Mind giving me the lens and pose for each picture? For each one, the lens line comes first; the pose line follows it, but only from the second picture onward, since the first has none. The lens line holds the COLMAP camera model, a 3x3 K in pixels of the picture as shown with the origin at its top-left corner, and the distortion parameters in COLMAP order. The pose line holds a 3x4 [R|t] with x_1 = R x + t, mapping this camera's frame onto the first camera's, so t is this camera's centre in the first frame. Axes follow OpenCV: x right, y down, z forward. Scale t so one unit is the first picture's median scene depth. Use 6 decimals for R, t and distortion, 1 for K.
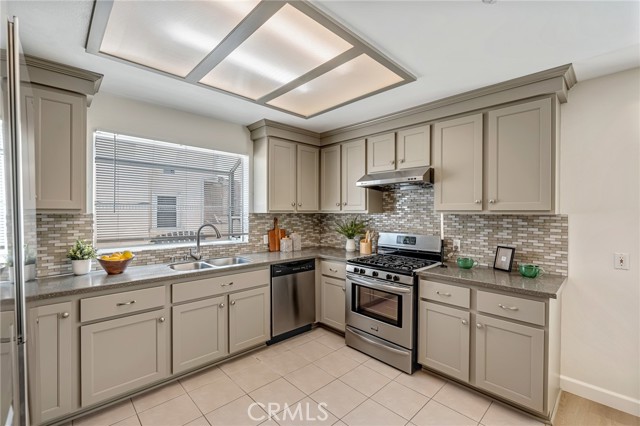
lens RADIAL K [[285.4, 0, 322.8], [0, 285.4, 212.9], [0, 0, 1]] dist [-0.002986, -0.000974]
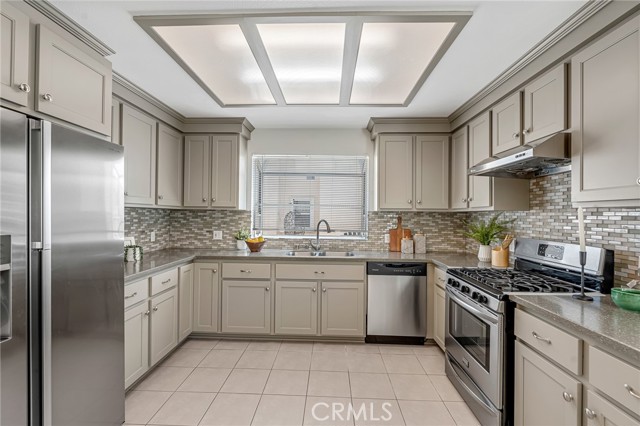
lens RADIAL K [[285.4, 0, 317.9], [0, 285.4, 212.1], [0, 0, 1]] dist [-0.002986, -0.000974]
pose [[0.686563, -0.003597, -0.727062, 0.452504], [-0.011271, 0.999815, -0.015590, 0.026566], [0.726983, 0.018898, 0.686395, 0.196602]]
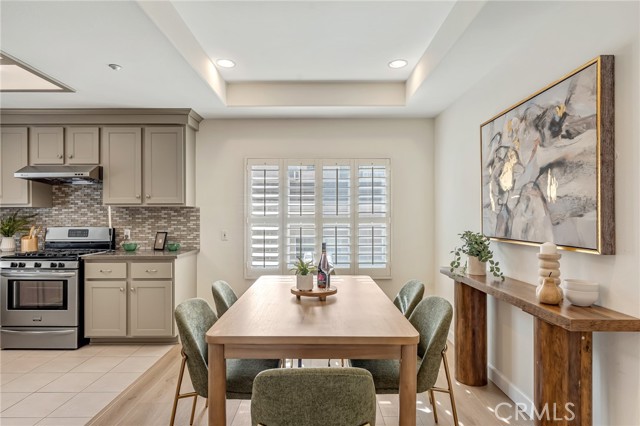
lens RADIAL K [[357.5, 0, 323.6], [0, 357.5, 217.7], [0, 0, 1]] dist [0.006414, -0.000743]
pose [[0.702757, -0.005429, 0.711409, -0.008700], [0.009252, 0.999956, -0.001508, 0.056835], [-0.711370, 0.007642, 0.702777, -0.623439]]
